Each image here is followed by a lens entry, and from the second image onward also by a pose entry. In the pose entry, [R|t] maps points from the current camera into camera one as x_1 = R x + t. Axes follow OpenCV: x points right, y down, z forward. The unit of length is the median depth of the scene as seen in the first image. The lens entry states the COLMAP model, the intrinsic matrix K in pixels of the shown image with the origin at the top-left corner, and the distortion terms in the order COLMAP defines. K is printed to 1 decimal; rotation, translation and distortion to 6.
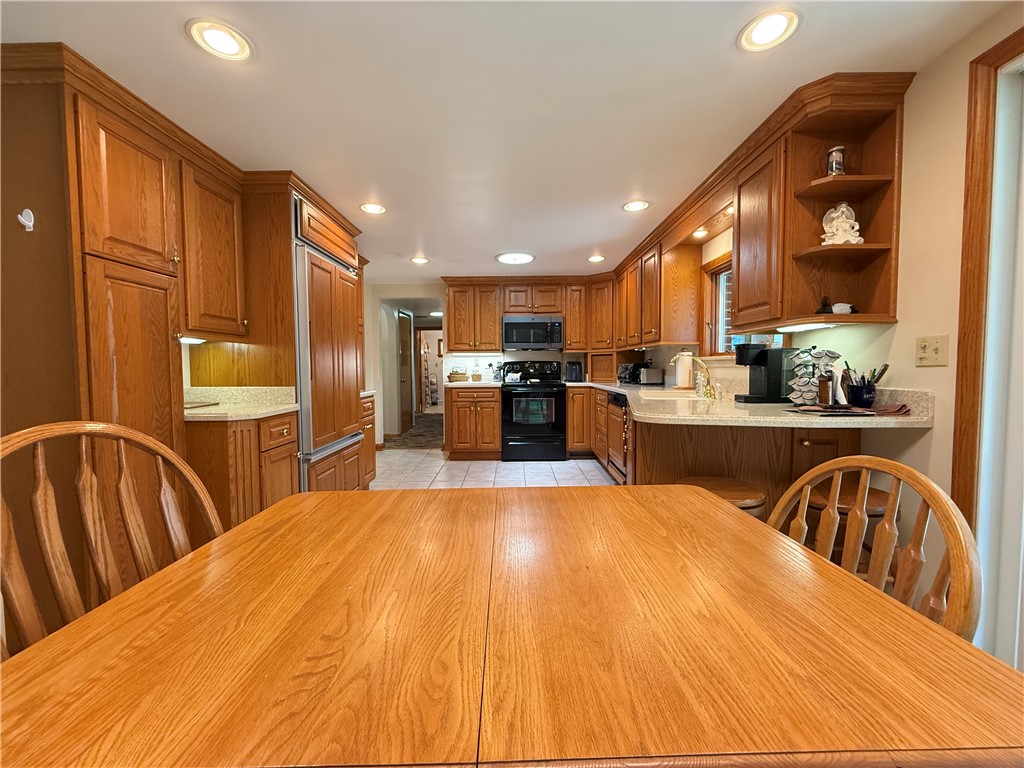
lens RADIAL K [[410.6, 0, 513.5], [0, 410.6, 384.2], [0, 0, 1]] dist [0.002362, -0.001011]
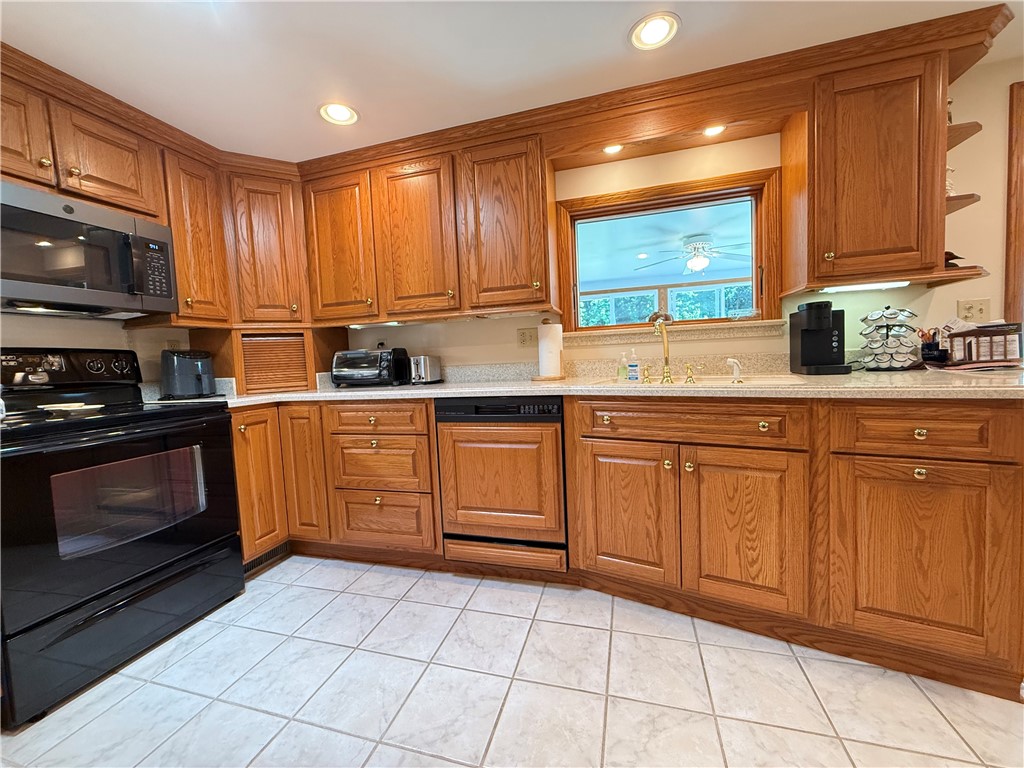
lens RADIAL K [[410.6, 0, 513.2], [0, 410.6, 385.8], [0, 0, 1]] dist [0.002362, -0.001011]
pose [[0.276886, -0.070489, 0.958314, -0.166335], [0.086173, 0.995109, 0.048297, -0.010645], [-0.957031, 0.069208, 0.281606, 0.589945]]
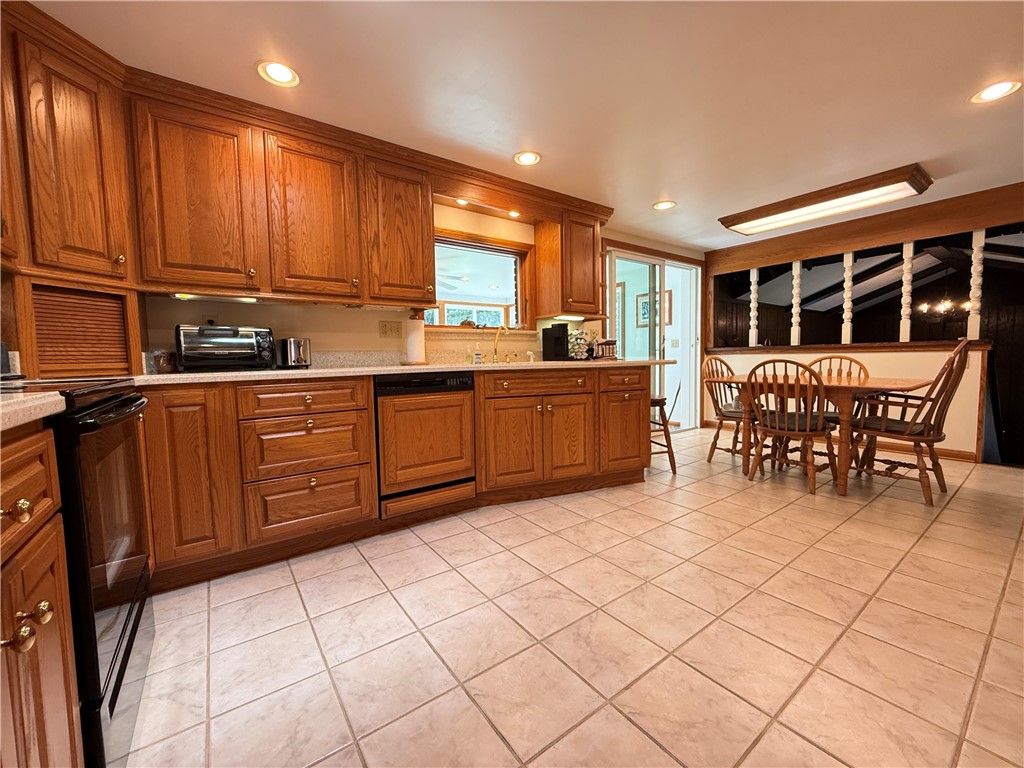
lens RADIAL K [[410.6, 0, 511.4], [0, 410.6, 386.7], [0, 0, 1]] dist [0.002362, -0.001011]
pose [[-0.594247, -0.039361, 0.803319, -0.248390], [0.058652, 0.994022, 0.092092, -0.006021], [-0.802141, 0.101841, -0.588386, 0.907350]]
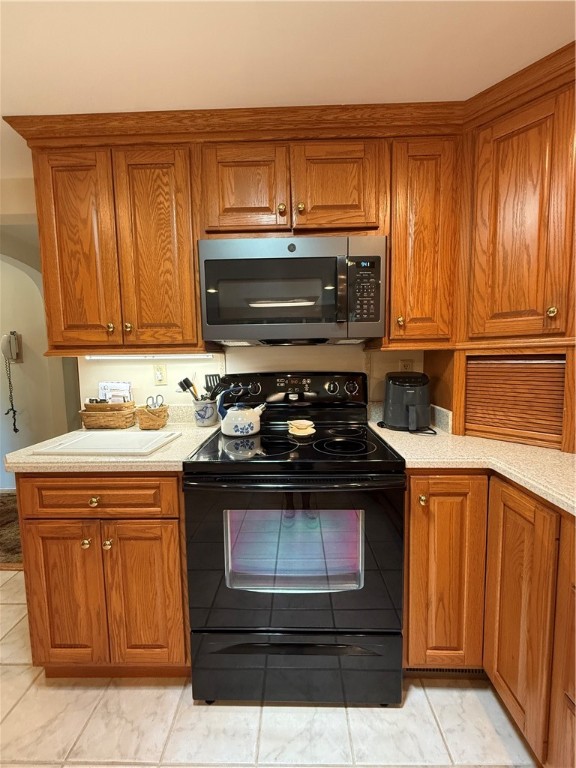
lens RADIAL K [[308.0, 0, 287.7], [0, 308.0, 382.6], [0, 0, 1]] dist [0.002362, -0.001011]
pose [[0.999736, -0.008355, -0.021386, 0.048131], [0.009227, 0.999117, 0.041000, -0.061369], [0.021025, -0.041187, 0.998930, 0.743835]]
